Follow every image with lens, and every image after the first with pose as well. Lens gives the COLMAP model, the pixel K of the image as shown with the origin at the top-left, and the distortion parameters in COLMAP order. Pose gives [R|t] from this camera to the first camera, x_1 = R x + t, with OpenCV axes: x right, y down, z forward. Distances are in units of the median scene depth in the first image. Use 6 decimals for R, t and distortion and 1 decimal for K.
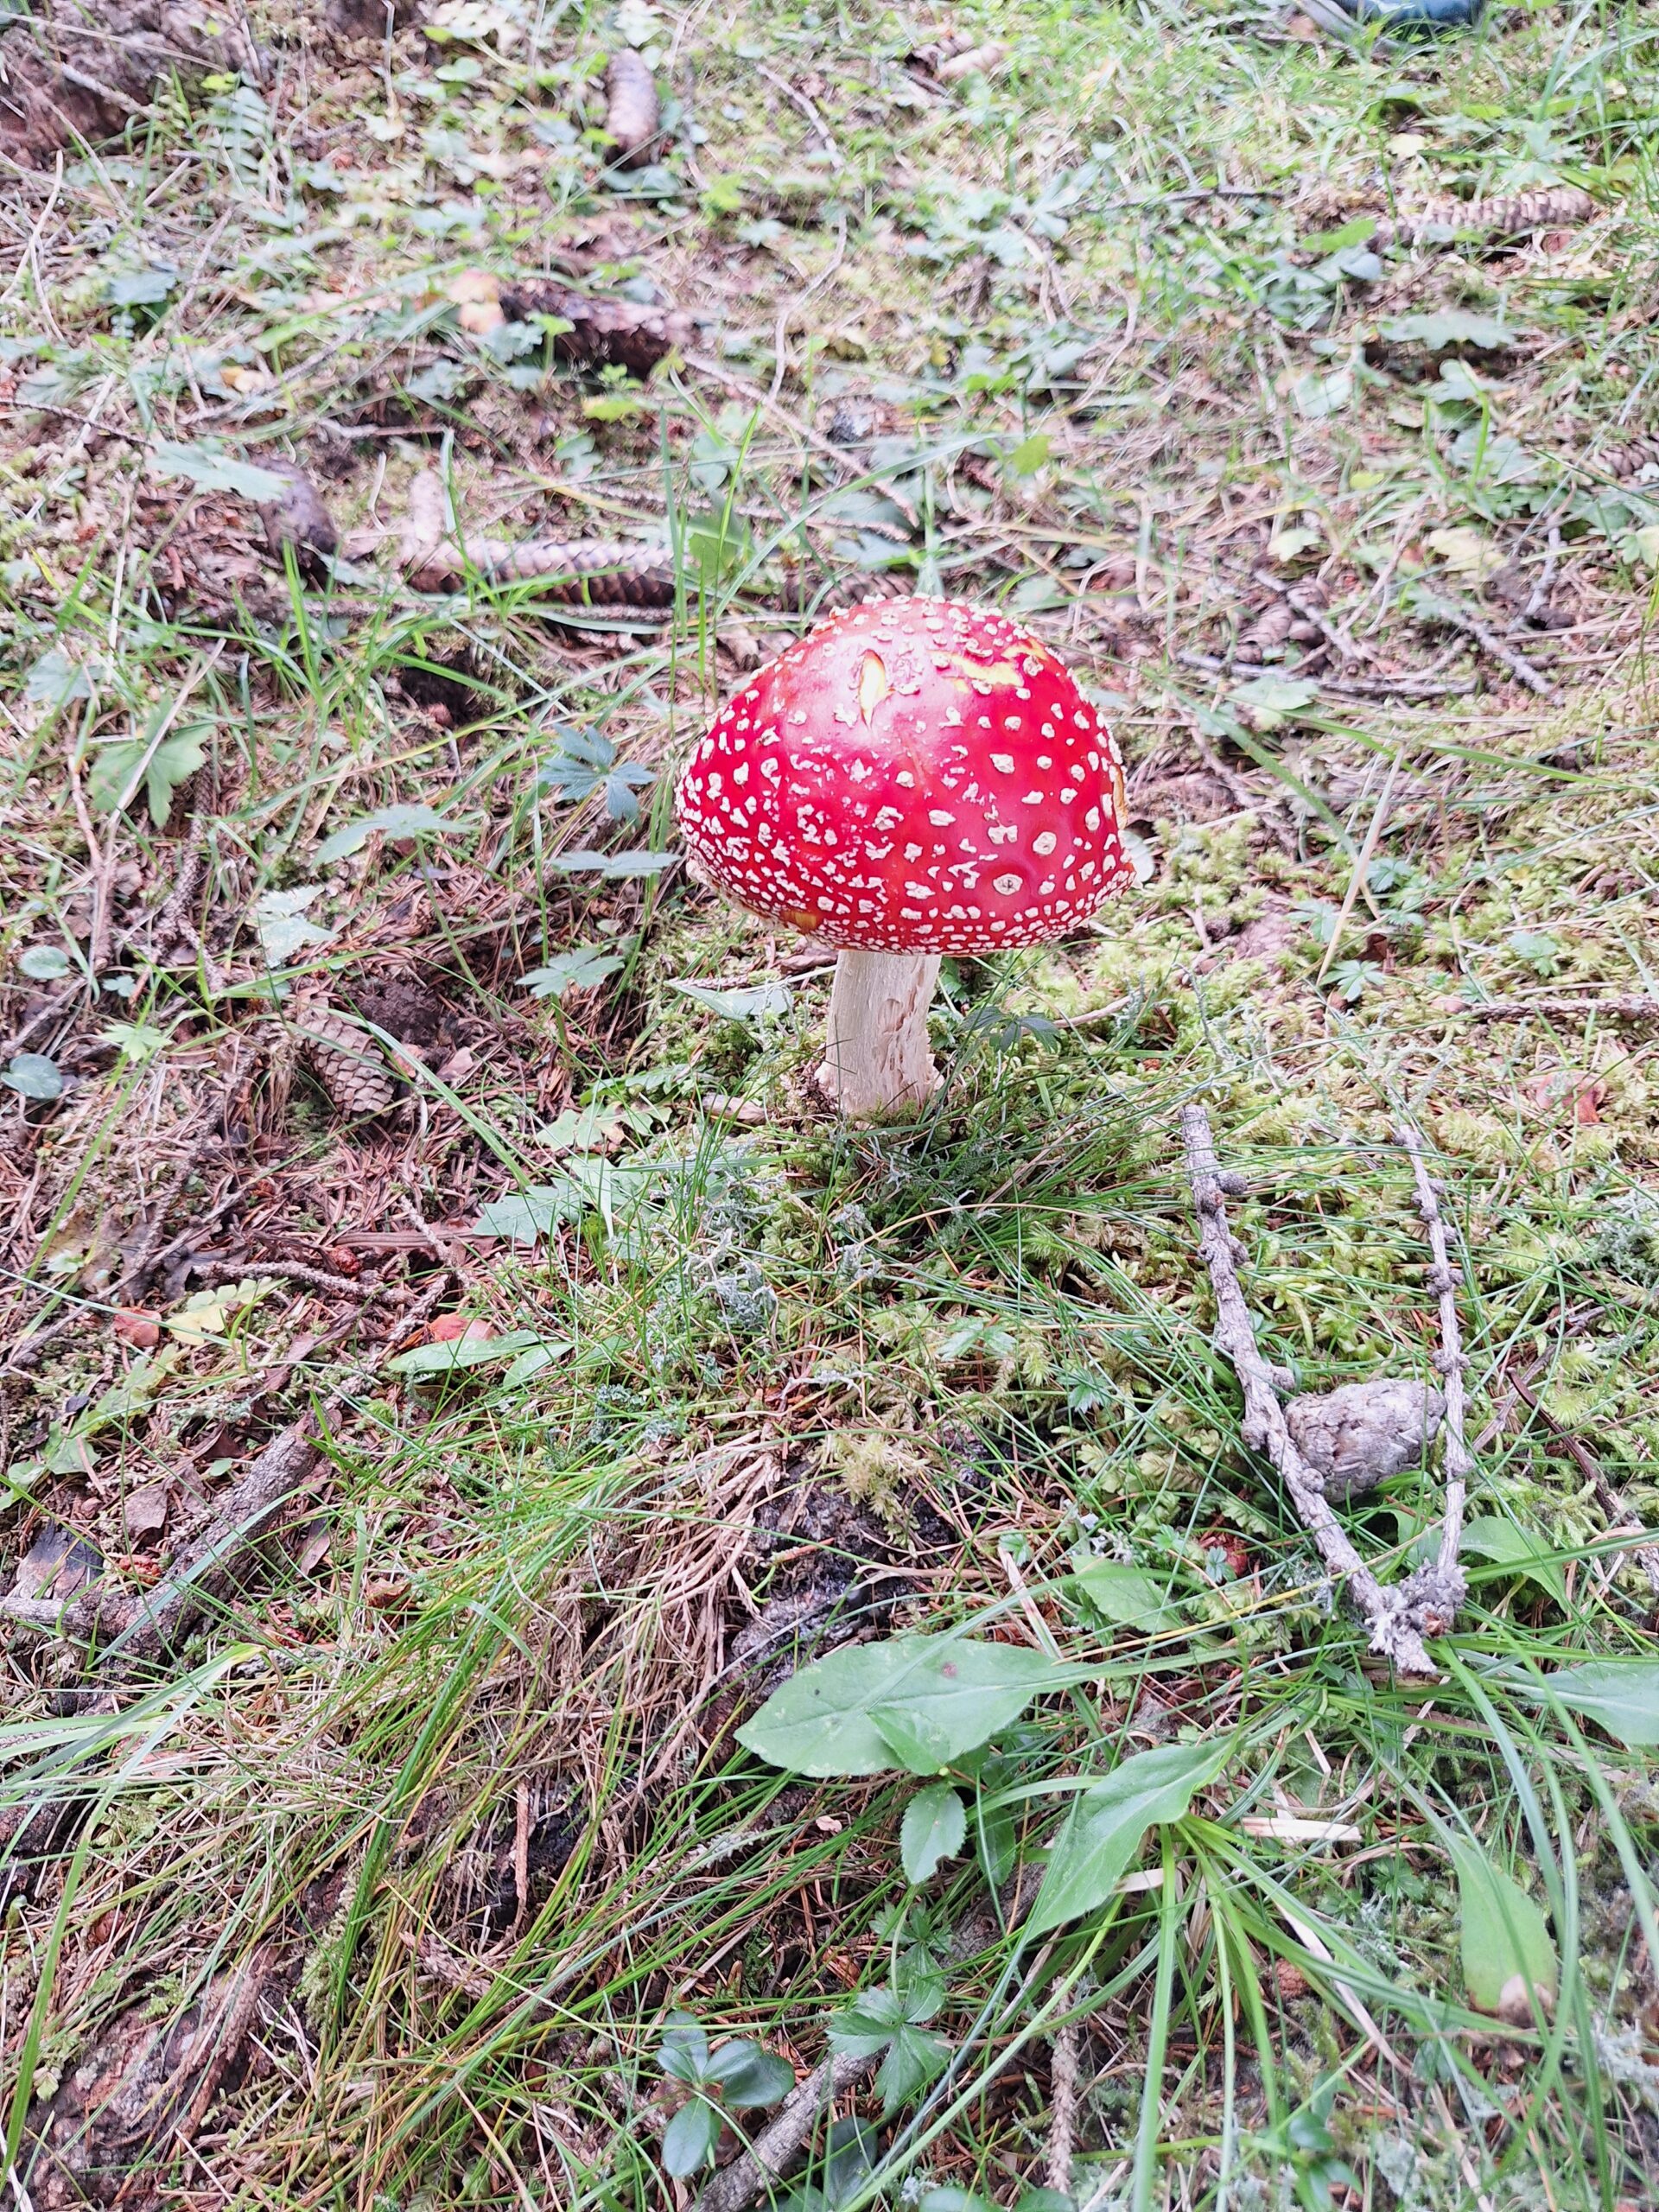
lens RADIAL K [[1251.2, 0, 839.9], [0, 1251.2, 1123.0], [0, 0, 1]] dist [-0.035986, -0.002673]
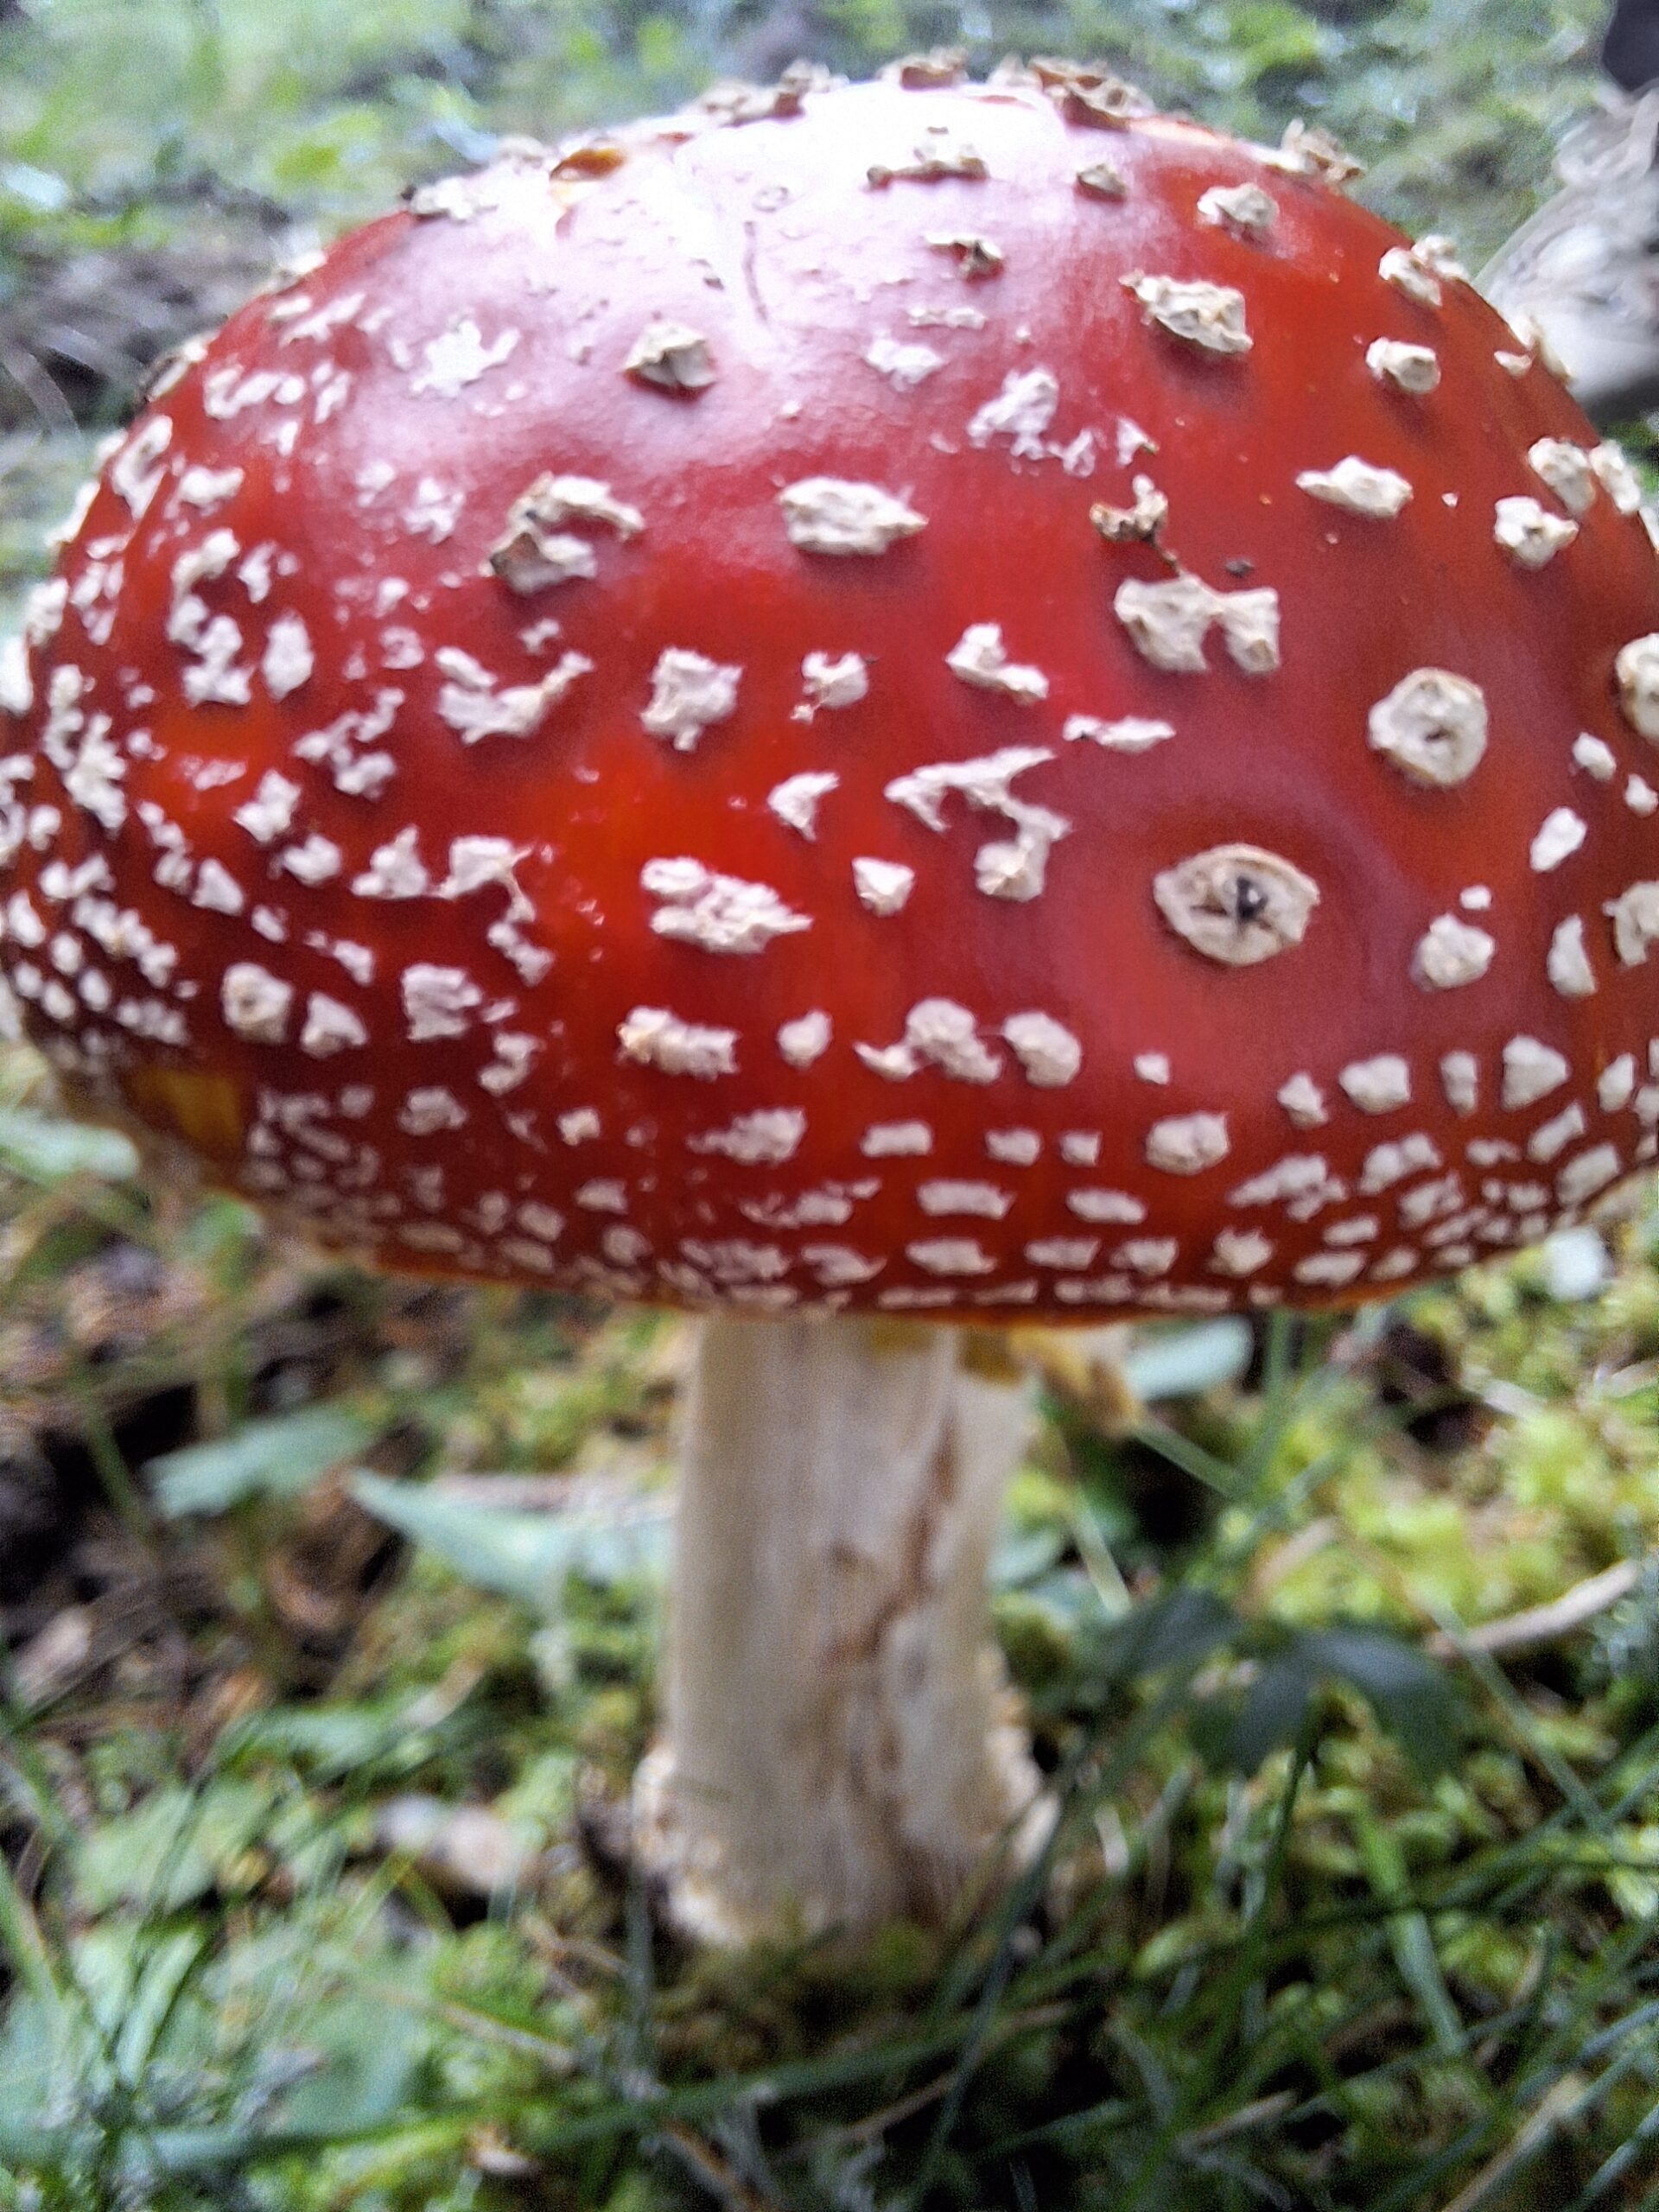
lens RADIAL K [[1620.8, 0, 840.5], [0, 1620.8, 1105.9], [0, 0, 1]] dist [-0.050701, 0.023479]
pose [[0.992383, 0.013162, -0.122488, 0.106623], [-0.056310, 0.932795, -0.355981, -0.078489], [0.109570, 0.360167, 0.926431, 0.788078]]
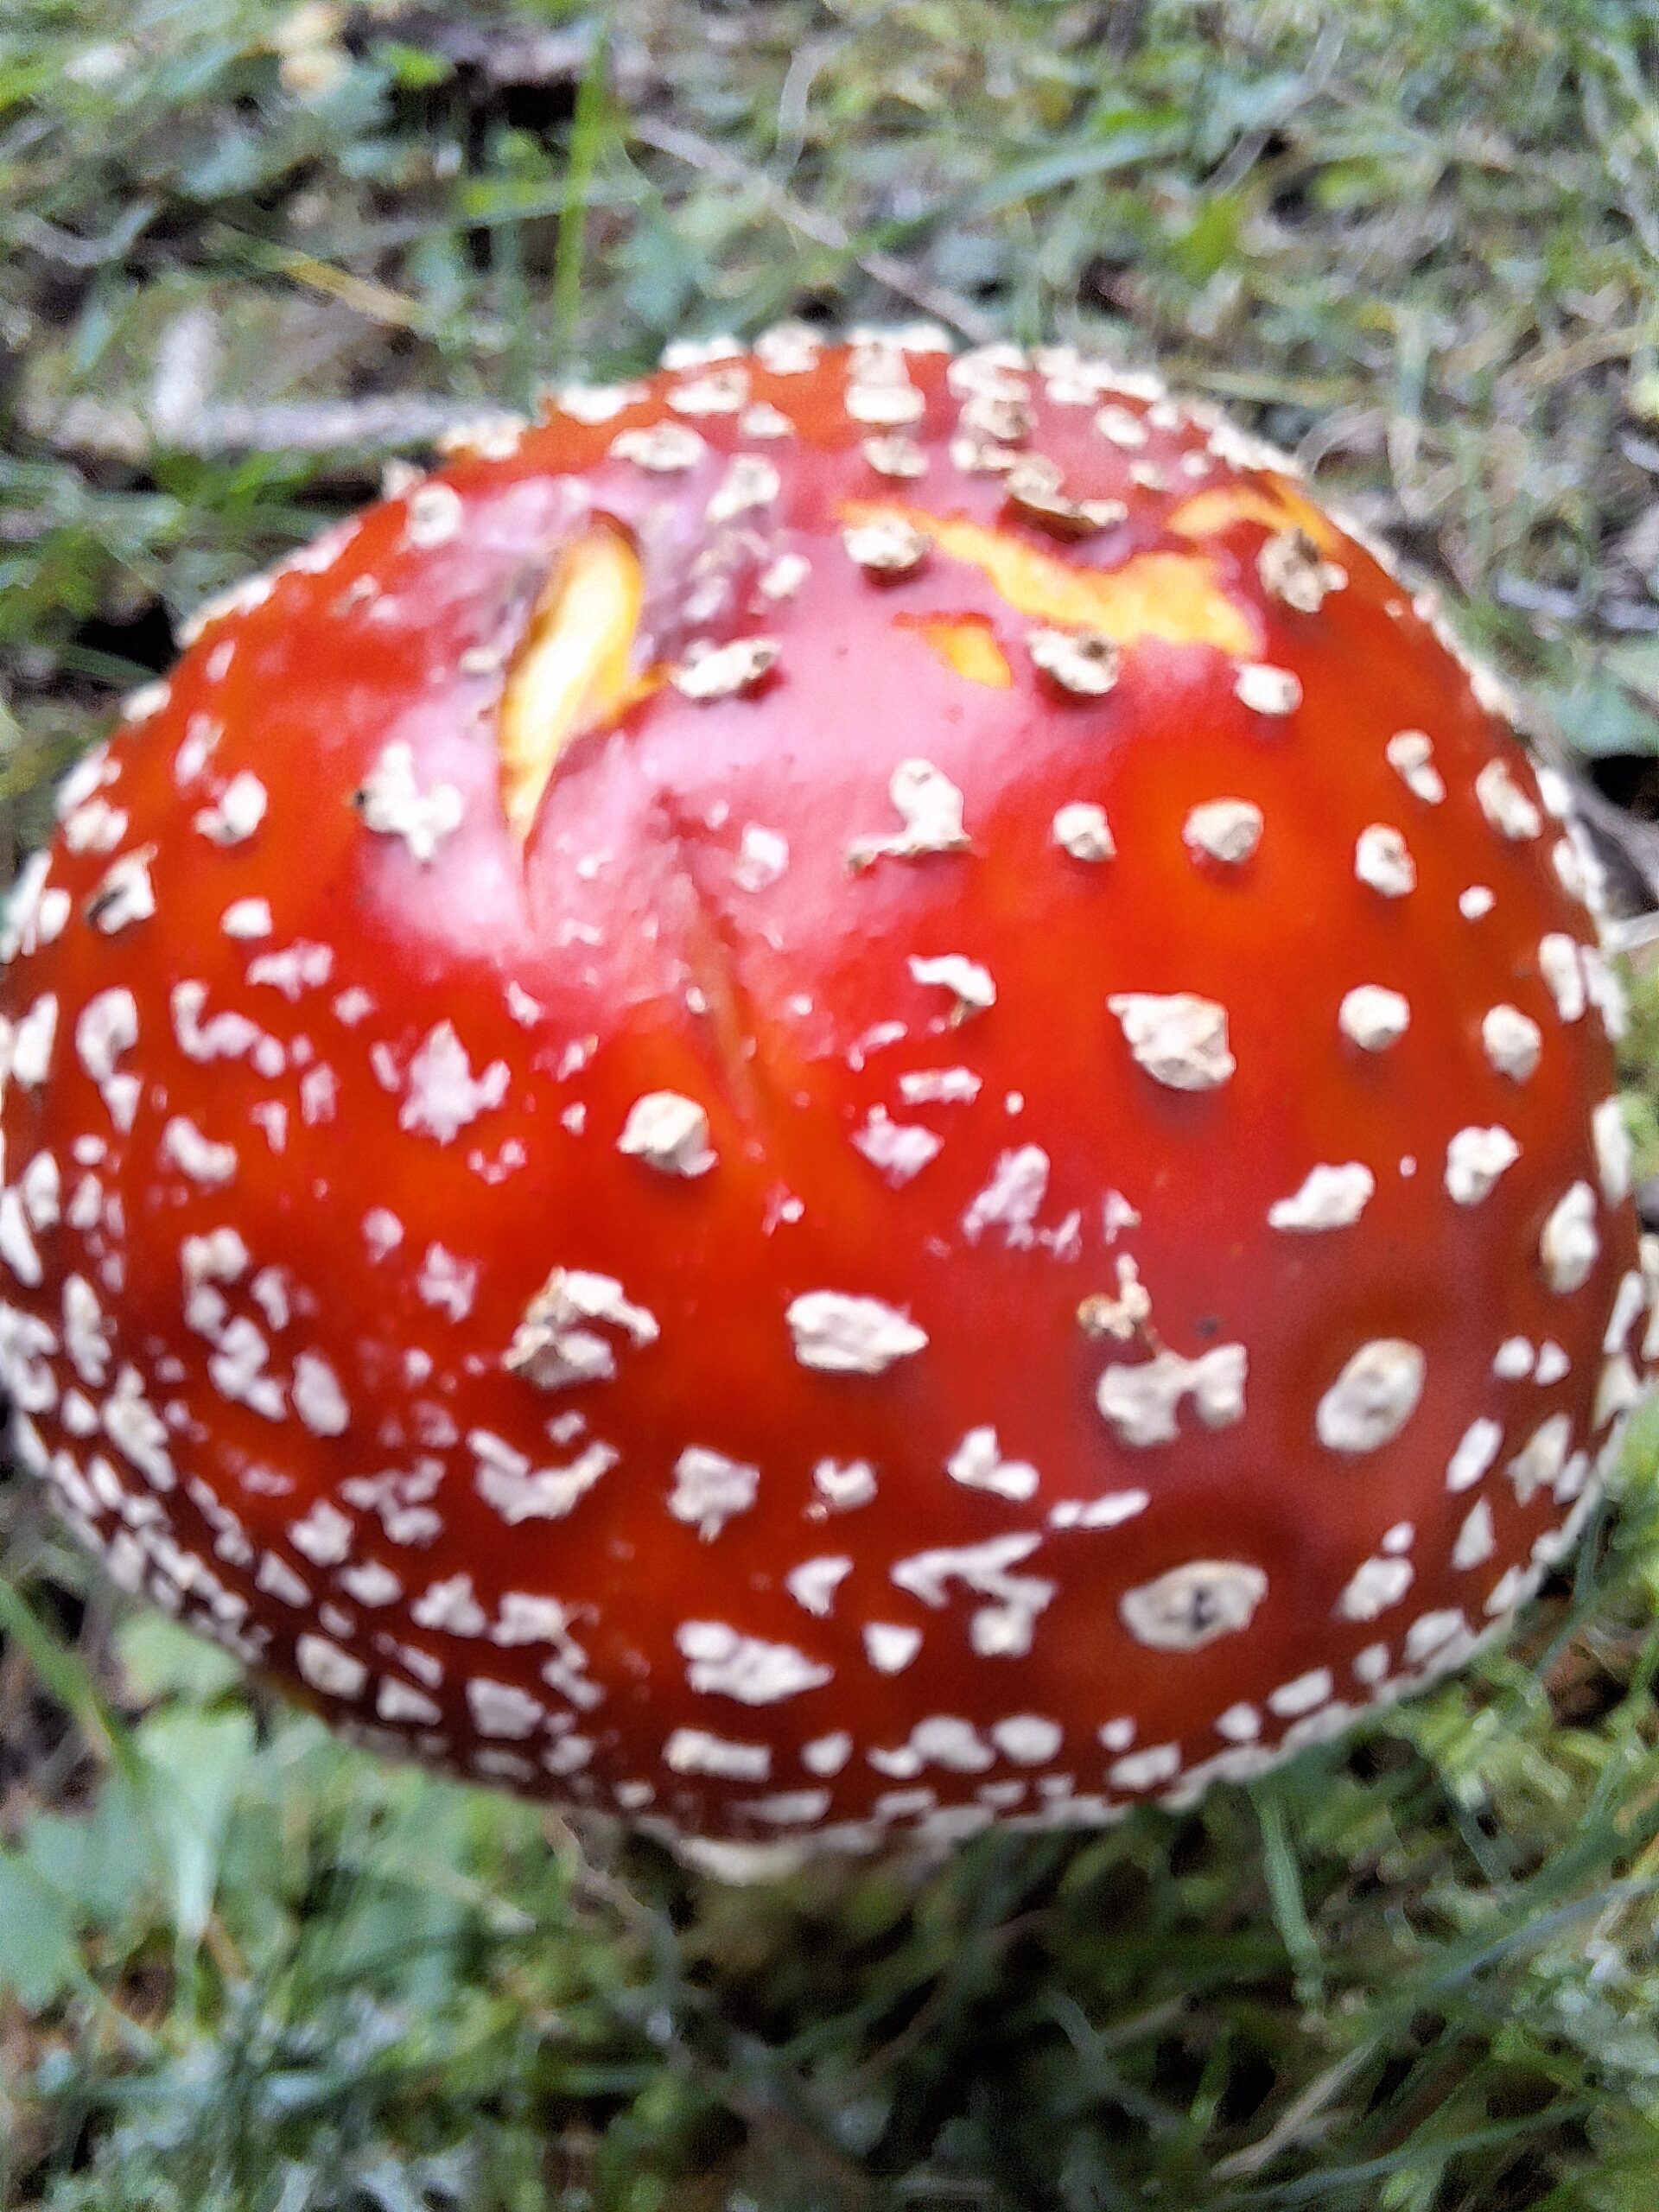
lens RADIAL K [[1620.8, 0, 849.3], [0, 1620.8, 1104.7], [0, 0, 1]] dist [-0.050701, 0.023479]
pose [[0.998358, 0.009512, -0.056487, 0.091737], [-0.012890, 0.998131, -0.059732, -0.256414], [0.055813, 0.060362, 0.996615, 0.724206]]
